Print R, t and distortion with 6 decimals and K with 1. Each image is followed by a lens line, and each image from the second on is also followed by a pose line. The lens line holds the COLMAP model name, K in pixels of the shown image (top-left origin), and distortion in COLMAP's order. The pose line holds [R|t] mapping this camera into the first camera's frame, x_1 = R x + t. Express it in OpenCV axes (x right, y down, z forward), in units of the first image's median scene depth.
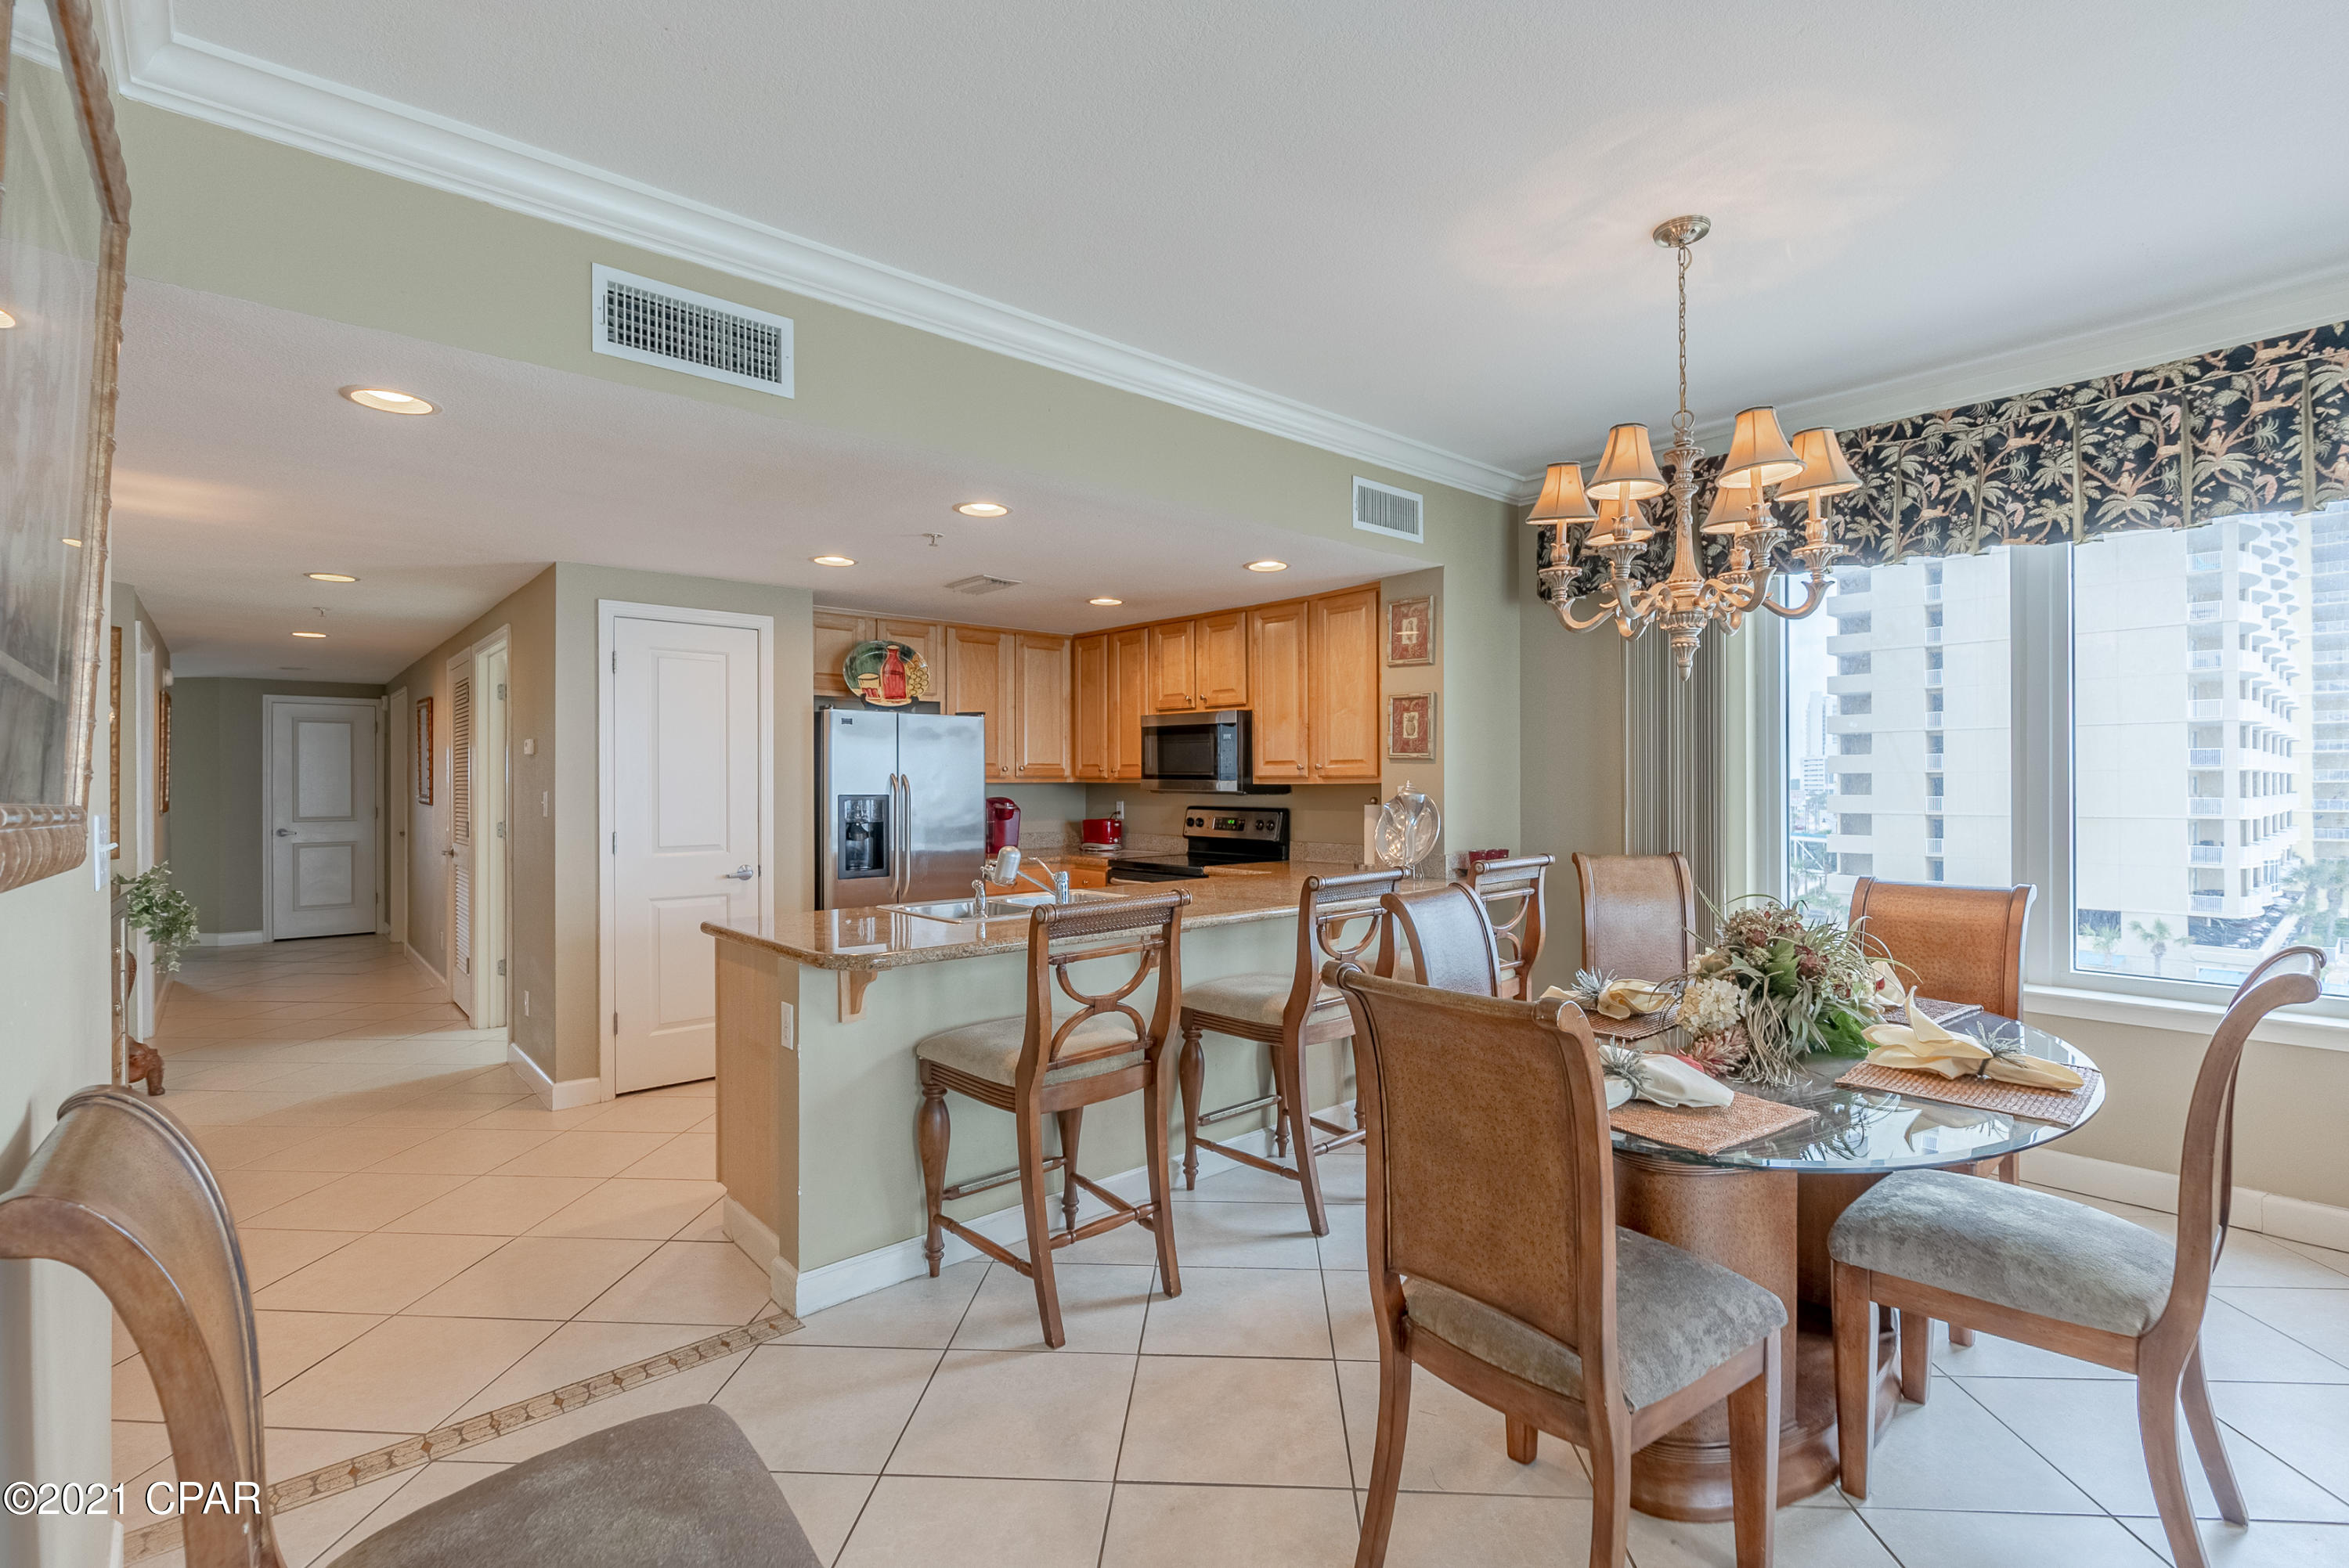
lens RADIAL K [[1078.6, 0, 1177.4], [0, 1078.6, 782.3], [0, 0, 1]] dist [-0.012235, 0.003881]
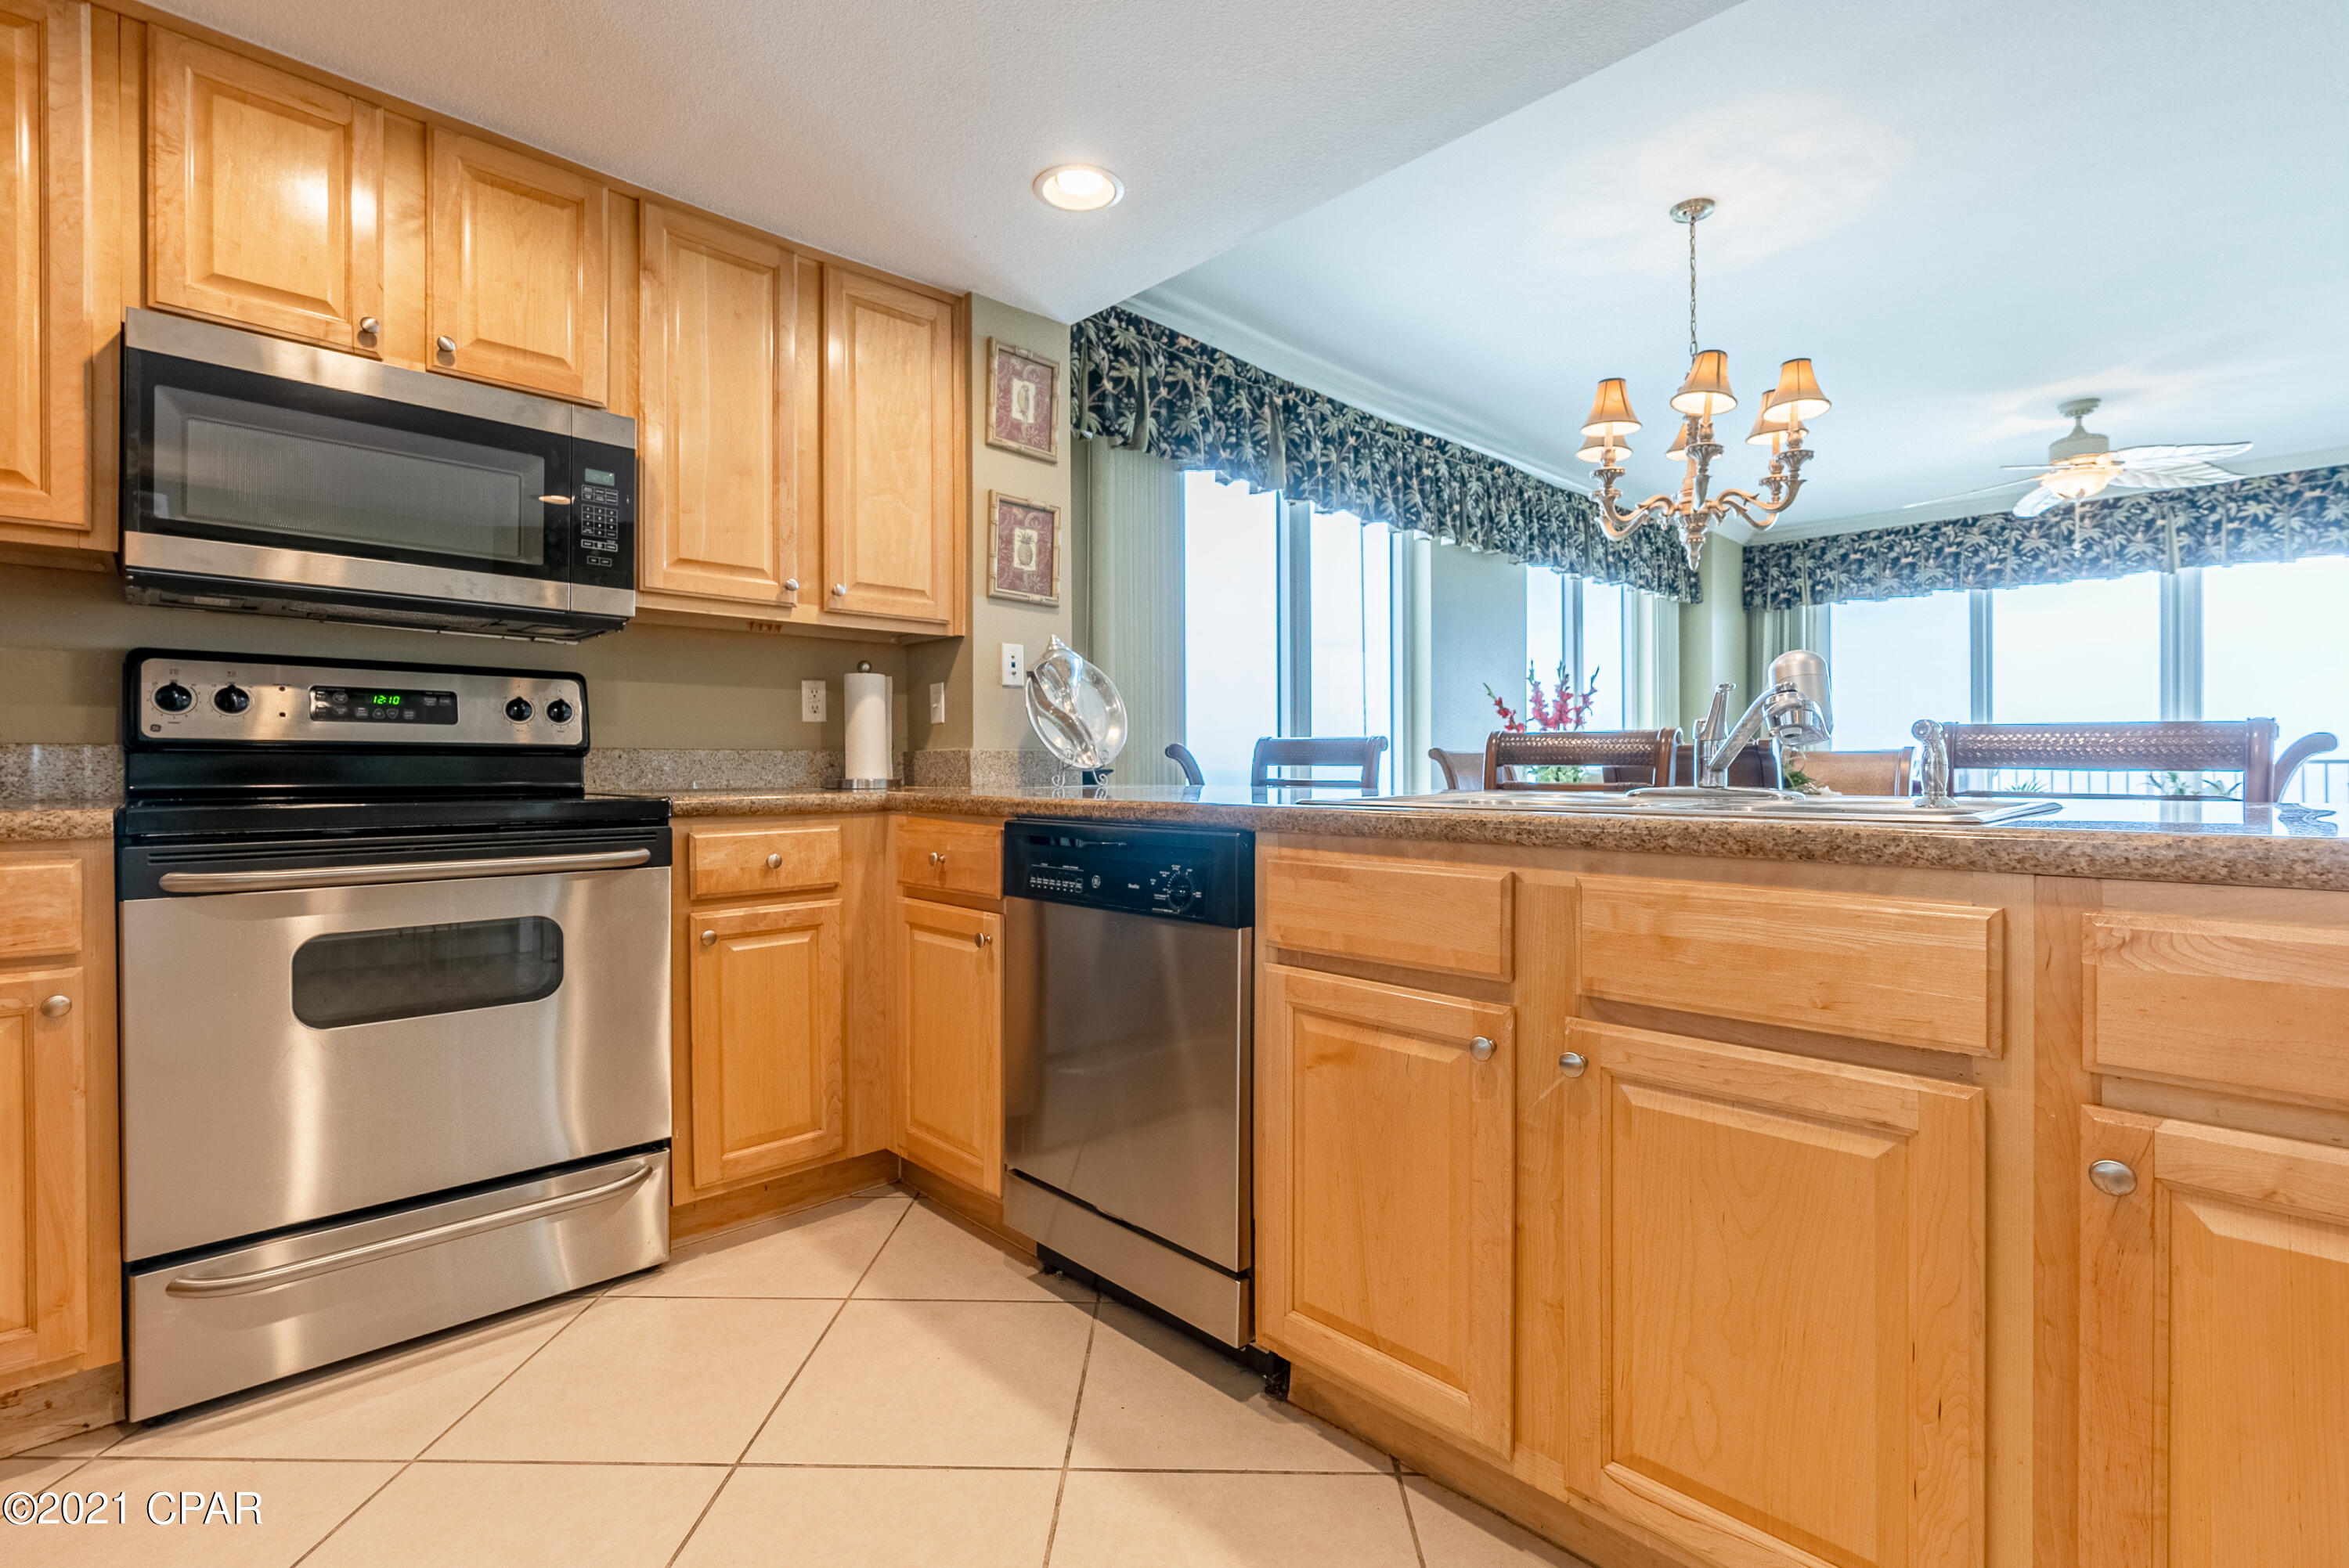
lens RADIAL K [[1072.2, 0, 1176.2], [0, 1072.2, 772.7], [0, 0, 1]] dist [-0.009774, 0.003348]
pose [[-0.049255, -0.000265, 0.998786, -0.414683], [0.002484, 0.999997, 0.000388, 0.077804], [-0.998783, 0.002500, -0.049254, 0.929519]]
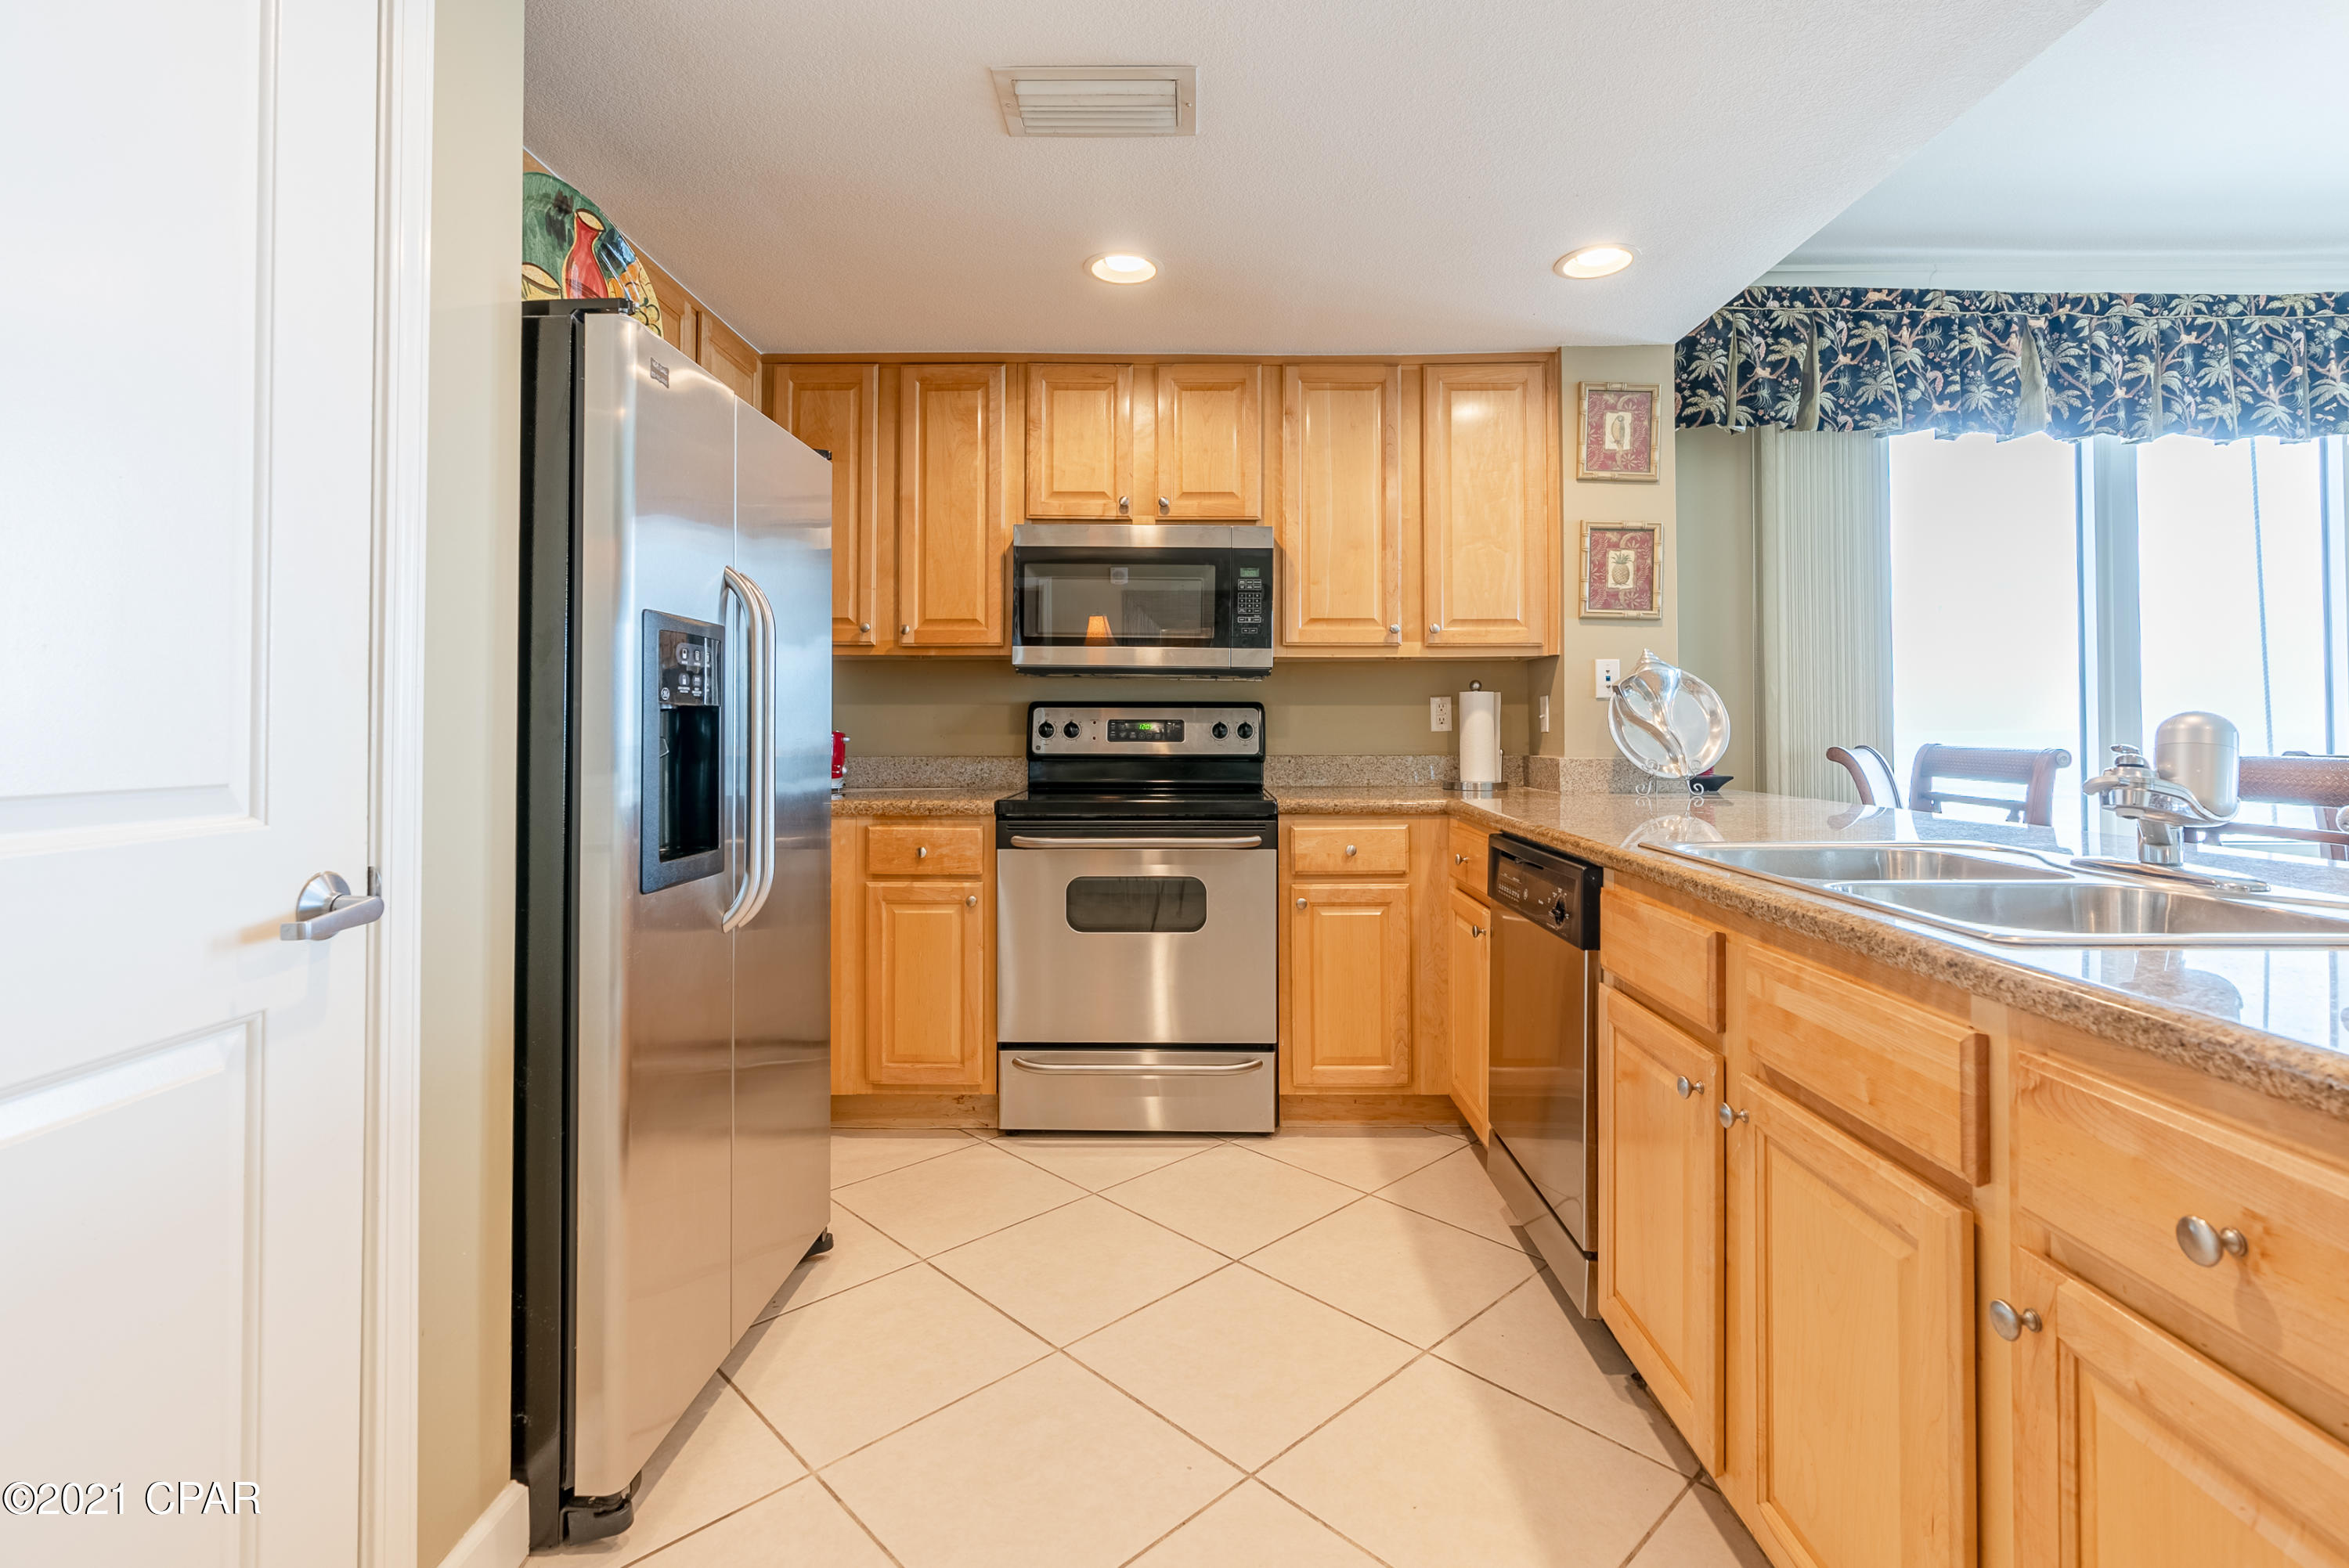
lens RADIAL K [[1084.5, 0, 1167.1], [0, 1084.5, 709.3], [0, 0, 1]] dist [-0.008933, 0.001733]
pose [[0.671119, 0.016645, 0.741163, -0.471303], [-0.002385, 0.999791, -0.020294, 0.048710], [-0.741346, 0.011852, 0.671018, 0.745547]]
